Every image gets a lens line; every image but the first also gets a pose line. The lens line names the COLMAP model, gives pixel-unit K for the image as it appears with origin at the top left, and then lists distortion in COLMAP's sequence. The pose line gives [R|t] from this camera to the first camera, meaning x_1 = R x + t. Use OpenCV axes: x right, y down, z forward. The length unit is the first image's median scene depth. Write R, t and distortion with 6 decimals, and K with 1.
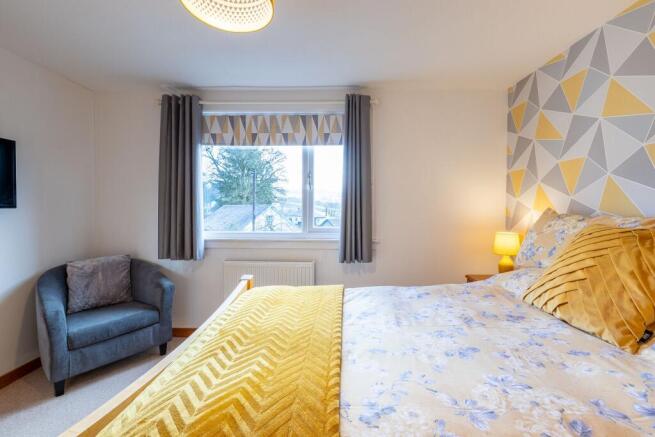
lens RADIAL K [[284.7, 0, 324.7], [0, 284.7, 212.5], [0, 0, 1]] dist [-0.001617, 0.000030]
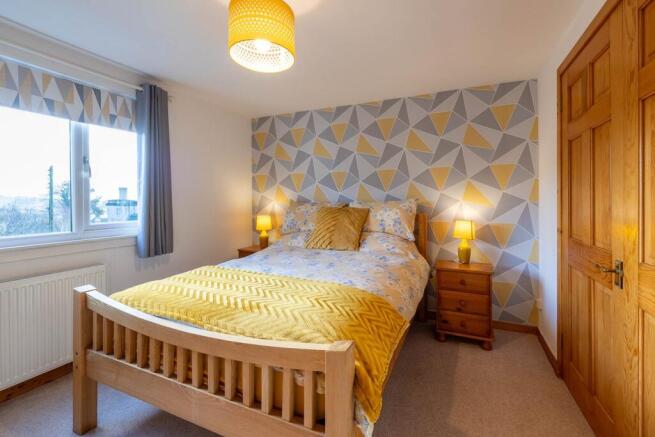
lens RADIAL K [[291.4, 0, 328.8], [0, 291.4, 198.3], [0, 0, 1]] dist [-0.001118, 0.000081]
pose [[0.389183, 0.000894, 0.921160, -0.576333], [0.020458, 0.999744, -0.009614, -0.000208], [-0.920933, 0.022587, 0.389065, 0.052745]]
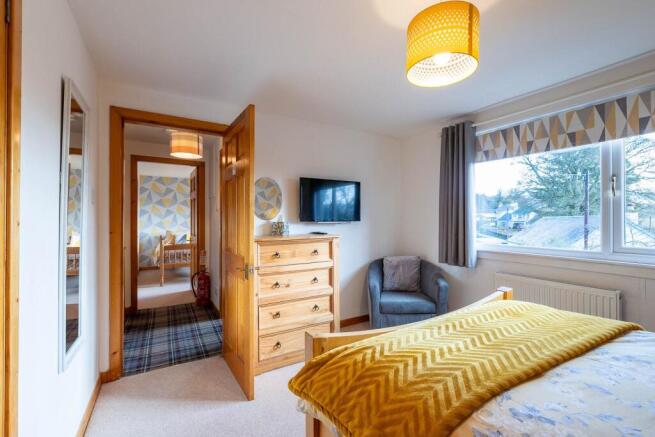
lens RADIAL K [[277.2, 0, 327.5], [0, 277.2, 218.5], [0, 0, 1]] dist [-0.000262, 0.000192]
pose [[0.542567, -0.007810, -0.839976, 0.166020], [-0.011504, 0.999794, -0.016727, -0.000626], [0.839934, 0.018739, 0.542366, -0.054763]]
